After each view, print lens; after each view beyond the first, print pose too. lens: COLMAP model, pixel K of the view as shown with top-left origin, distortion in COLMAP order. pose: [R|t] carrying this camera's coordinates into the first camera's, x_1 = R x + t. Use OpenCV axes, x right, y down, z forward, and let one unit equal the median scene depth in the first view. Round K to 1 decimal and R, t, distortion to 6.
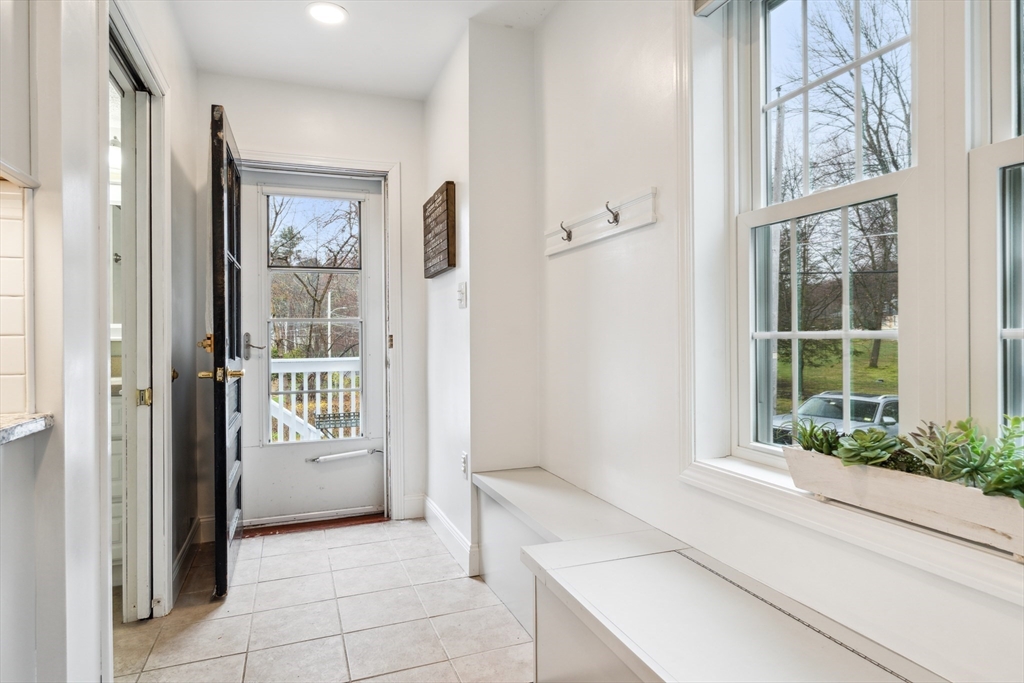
lens RADIAL K [[549.7, 0, 512.7], [0, 549.7, 338.8], [0, 0, 1]] dist [-0.033620, 0.002533]
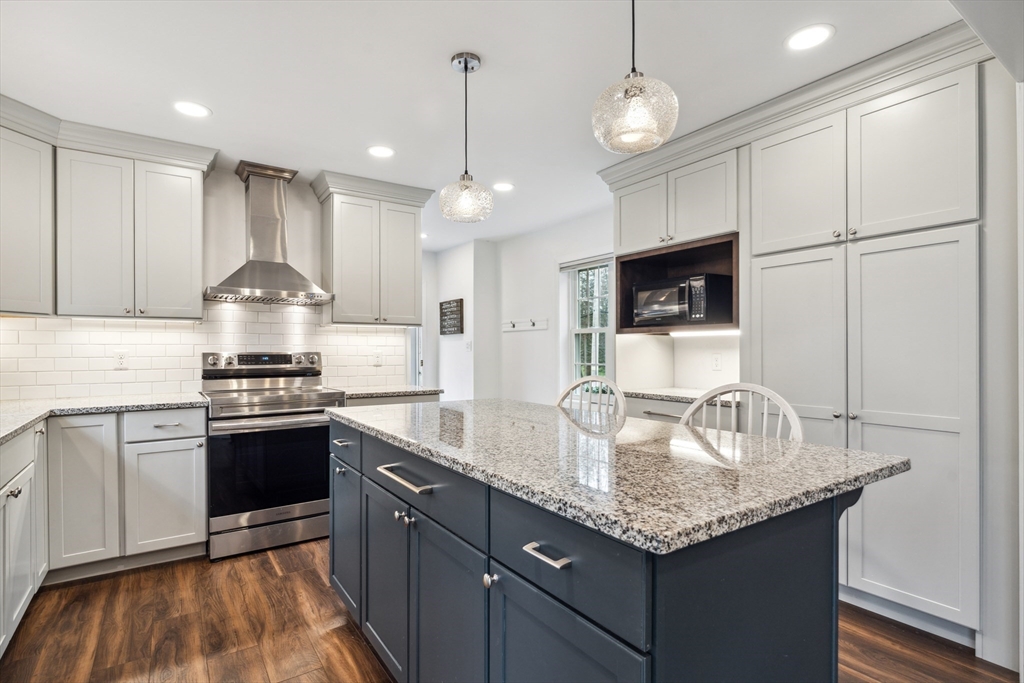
lens RADIAL K [[505.3, 0, 494.6], [0, 505.3, 349.0], [0, 0, 1]] dist [-0.003351, -0.001973]
pose [[0.971371, 0.005208, 0.237513, -0.491964], [-0.003456, 0.999964, -0.007791, -0.043102], [-0.237545, 0.006747, 0.971353, -1.197611]]
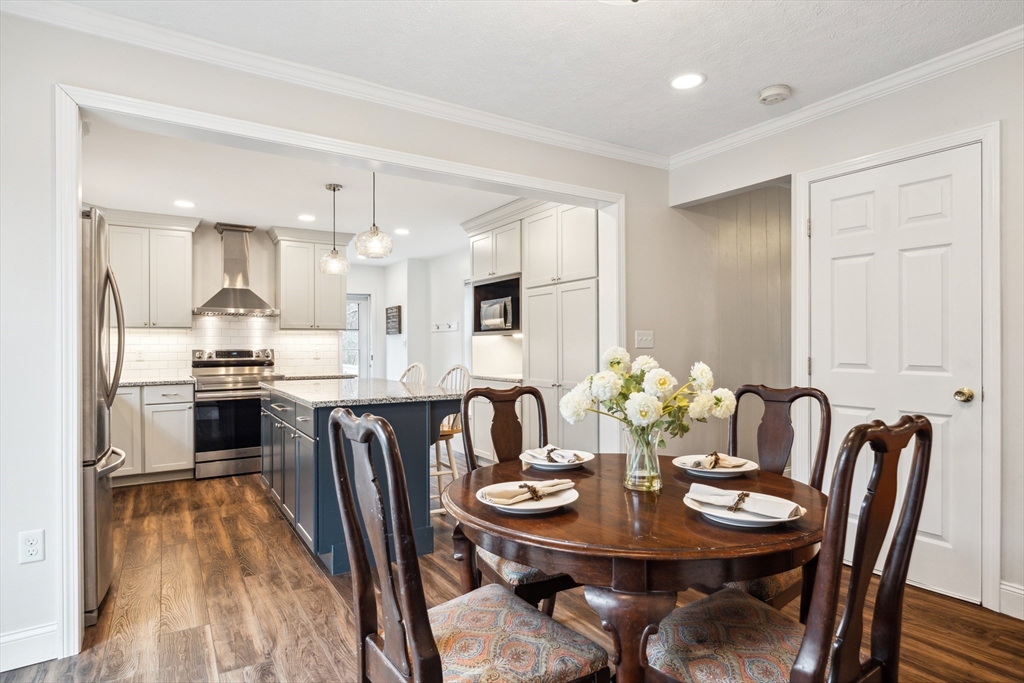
lens RADIAL K [[549.7, 0, 514.0], [0, 549.7, 343.1], [0, 0, 1]] dist [-0.033620, 0.002533]
pose [[0.974125, 0.001593, 0.226006, -0.179641], [0.000660, 0.999951, -0.009893, -0.045310], [-0.226010, 0.009786, 0.974076, -2.079500]]
